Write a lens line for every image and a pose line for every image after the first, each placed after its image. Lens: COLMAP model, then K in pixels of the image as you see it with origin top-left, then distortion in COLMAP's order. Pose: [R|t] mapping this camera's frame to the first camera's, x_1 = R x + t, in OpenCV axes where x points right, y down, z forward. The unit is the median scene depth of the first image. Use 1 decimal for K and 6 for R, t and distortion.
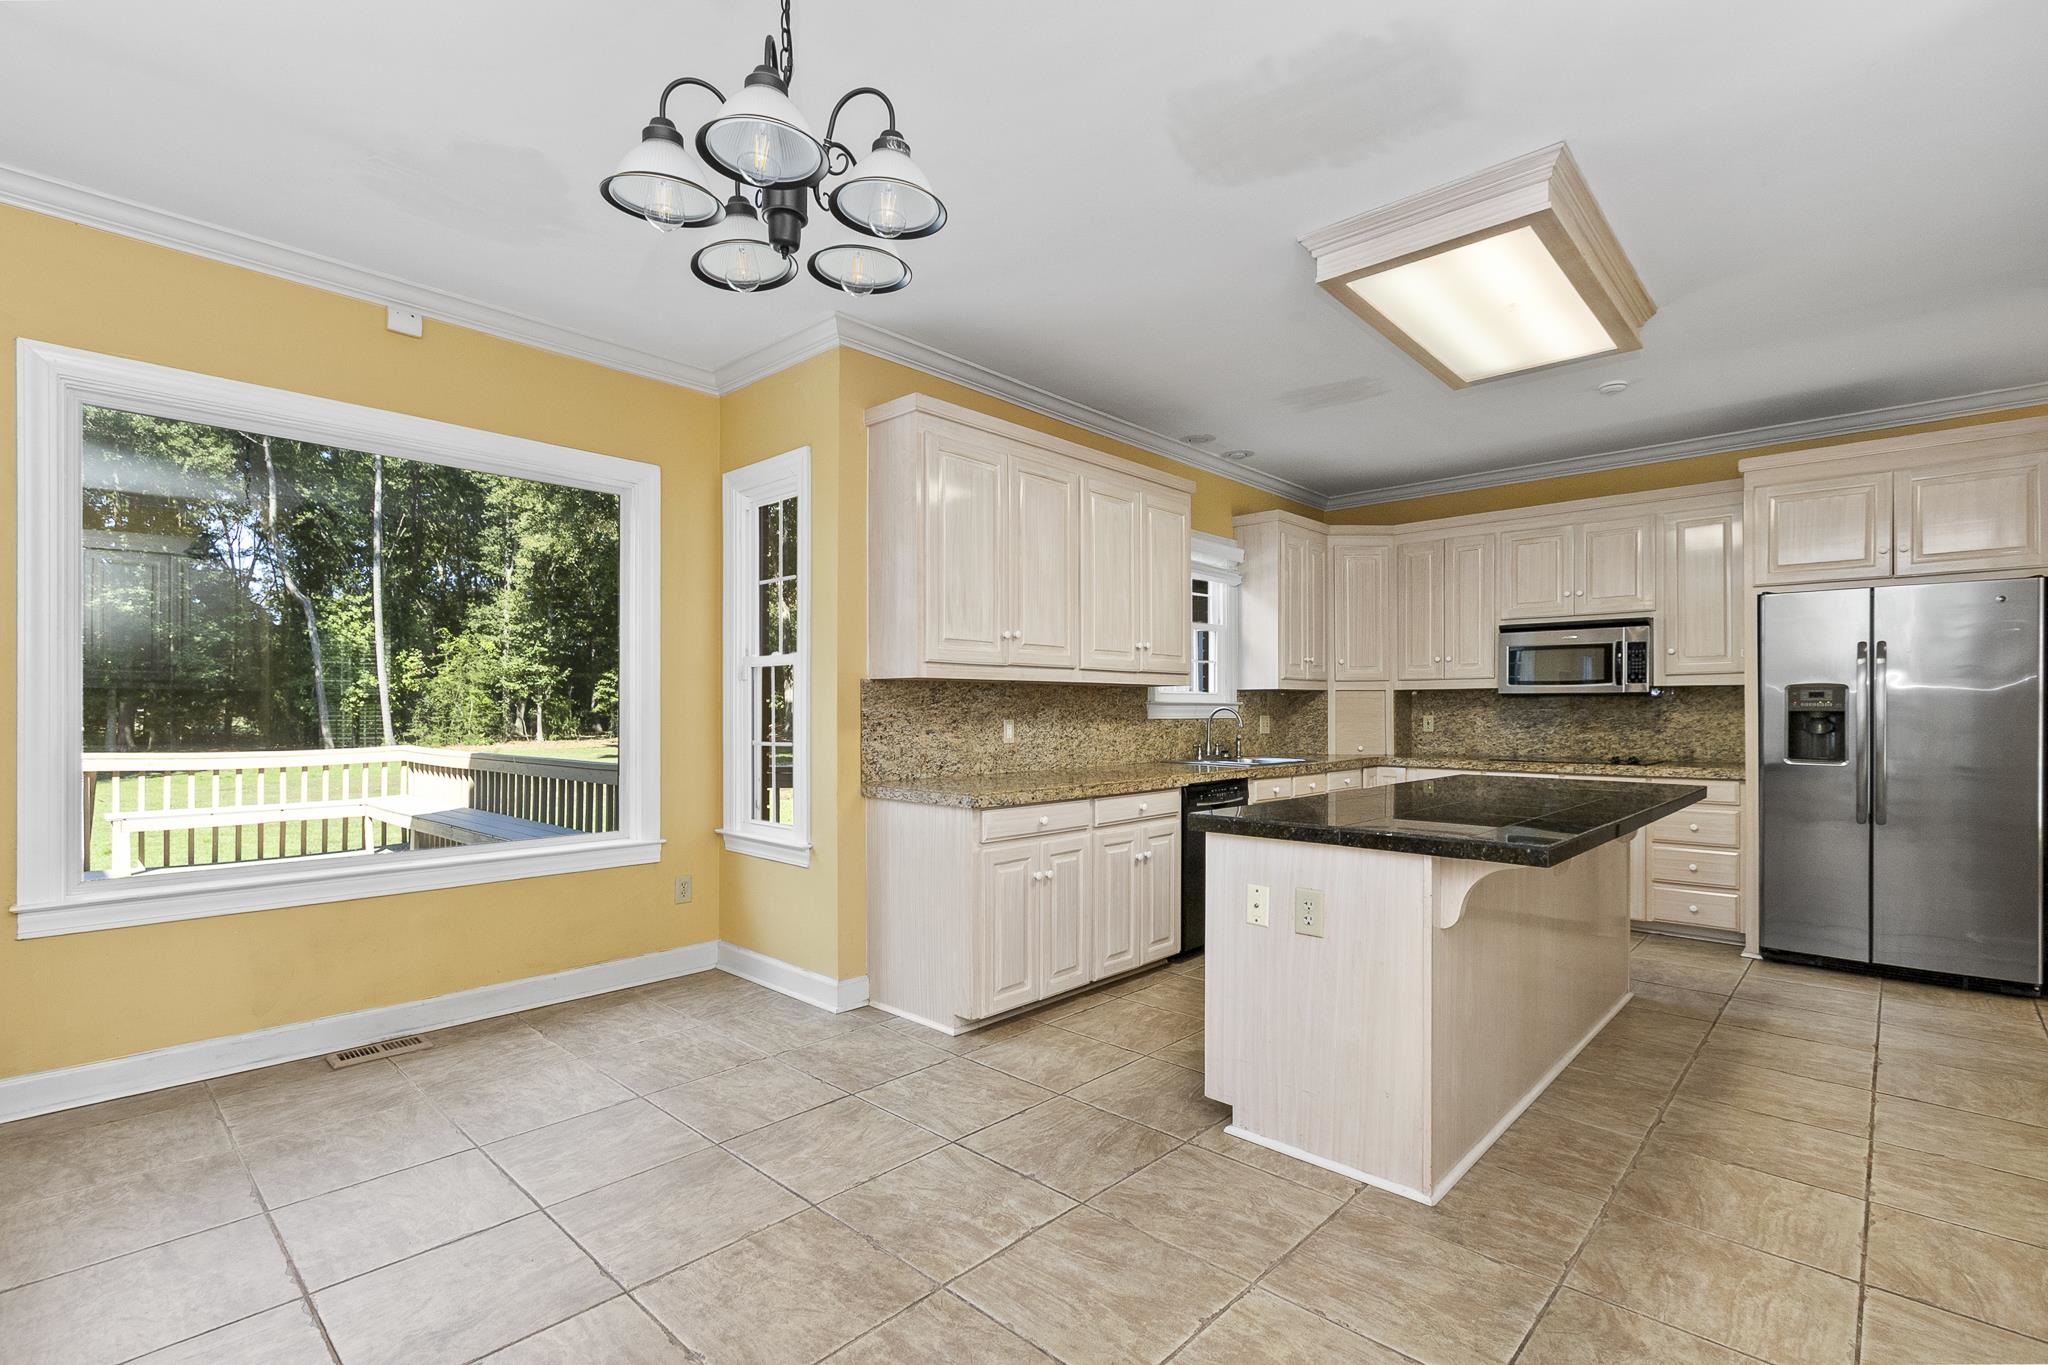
lens RADIAL K [[936.6, 0, 1023.5], [0, 936.6, 702.1], [0, 0, 1]] dist [-0.001434, 0.000428]
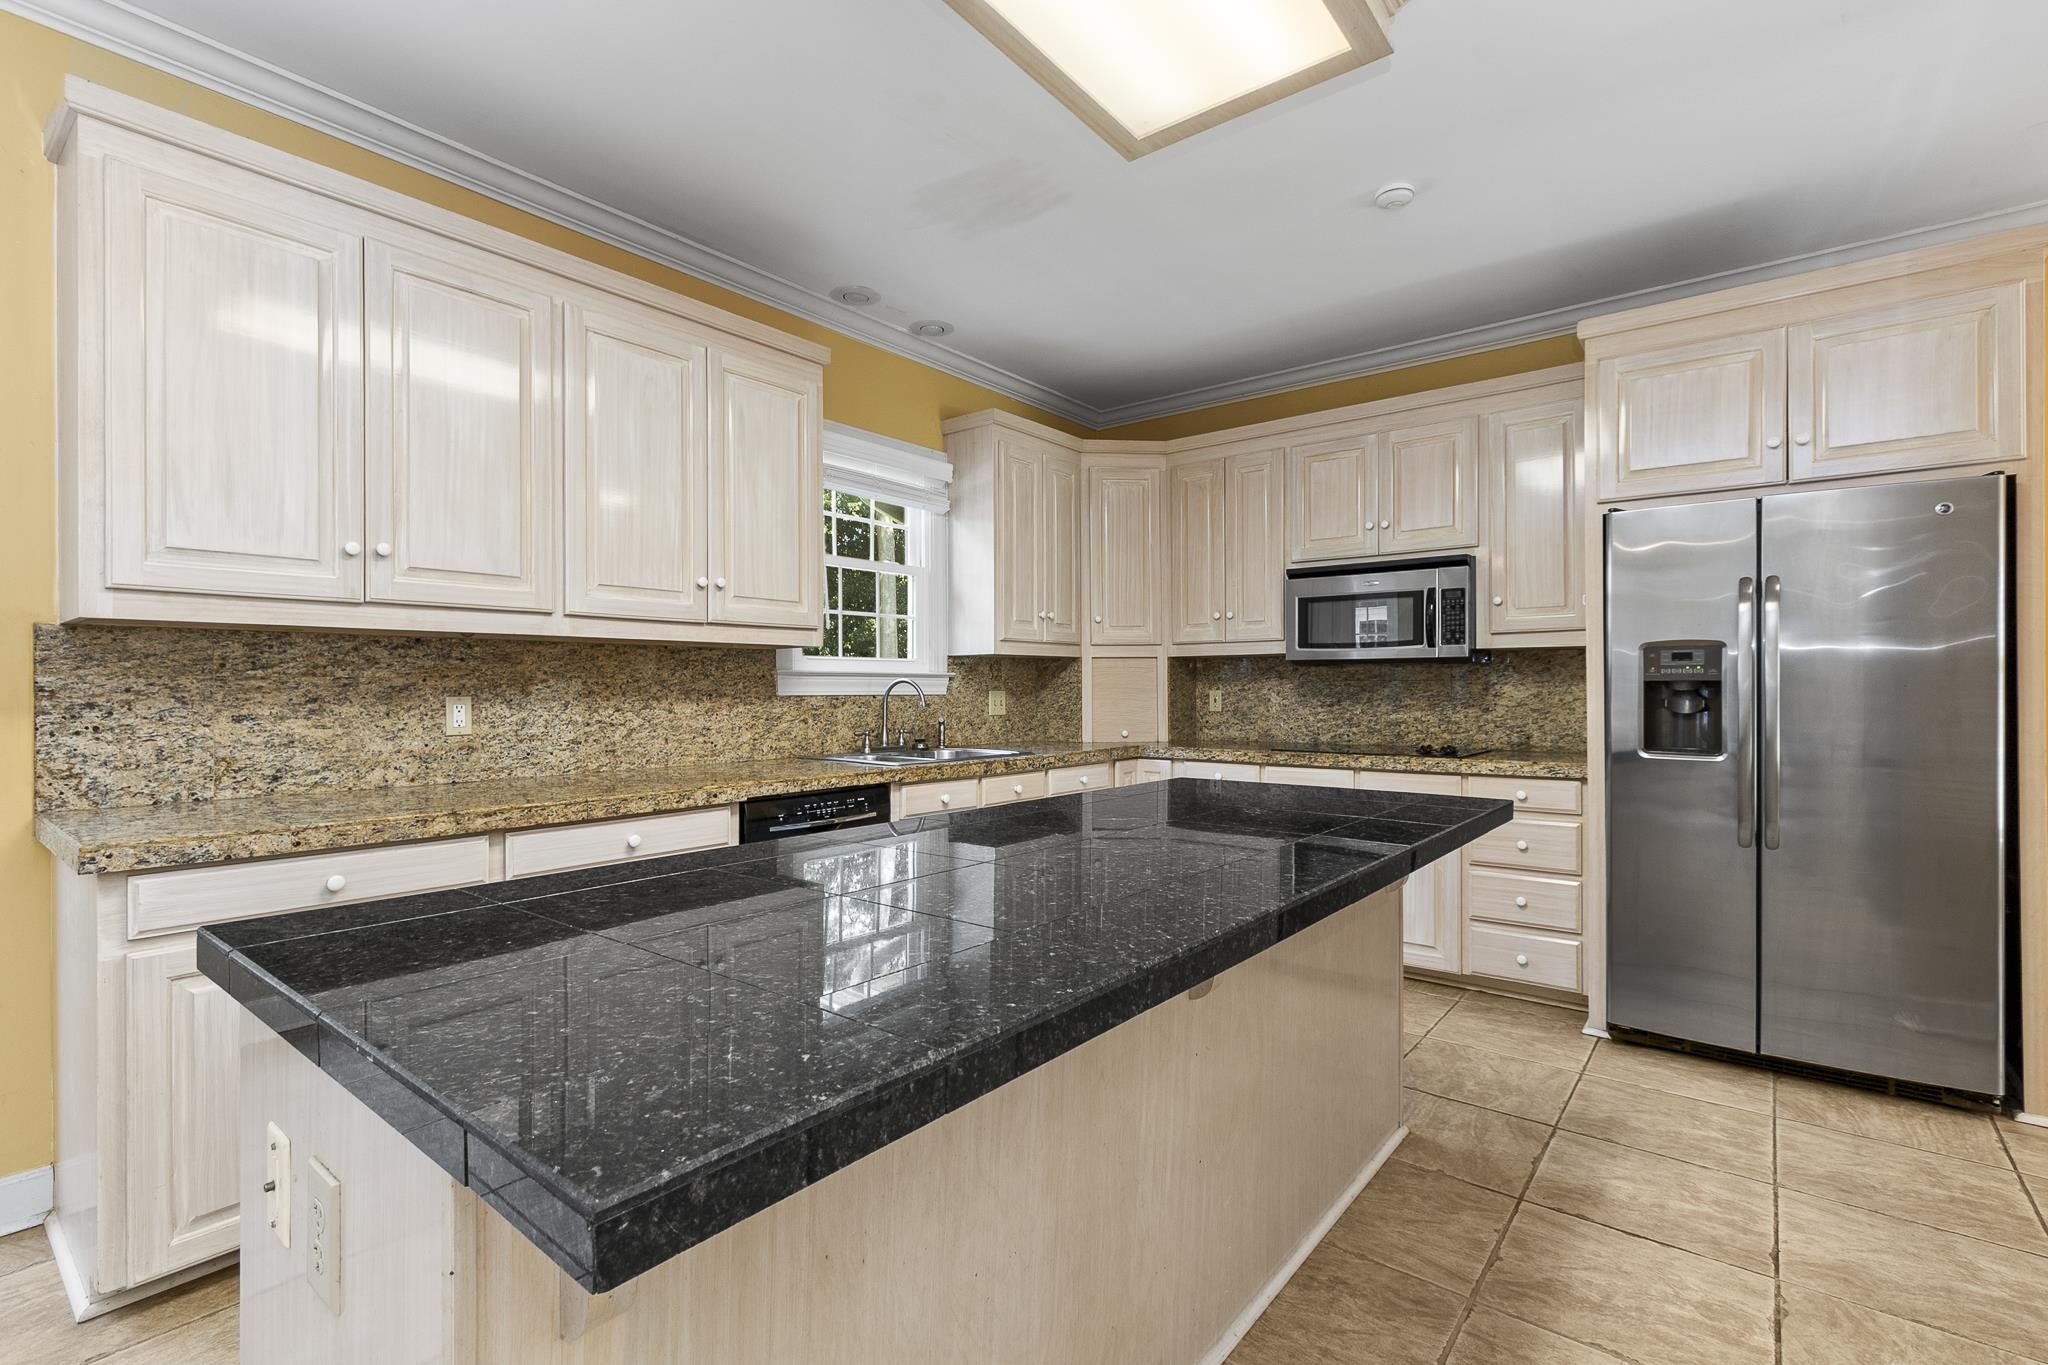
lens RADIAL K [[936.6, 0, 1022.9], [0, 936.6, 679.0], [0, 0, 1]] dist [-0.001434, 0.000428]
pose [[0.996648, -0.001628, 0.081792, 0.292035], [0.001734, 0.999998, -0.001225, 0.007887], [-0.081790, 0.001363, 0.996649, 0.335587]]
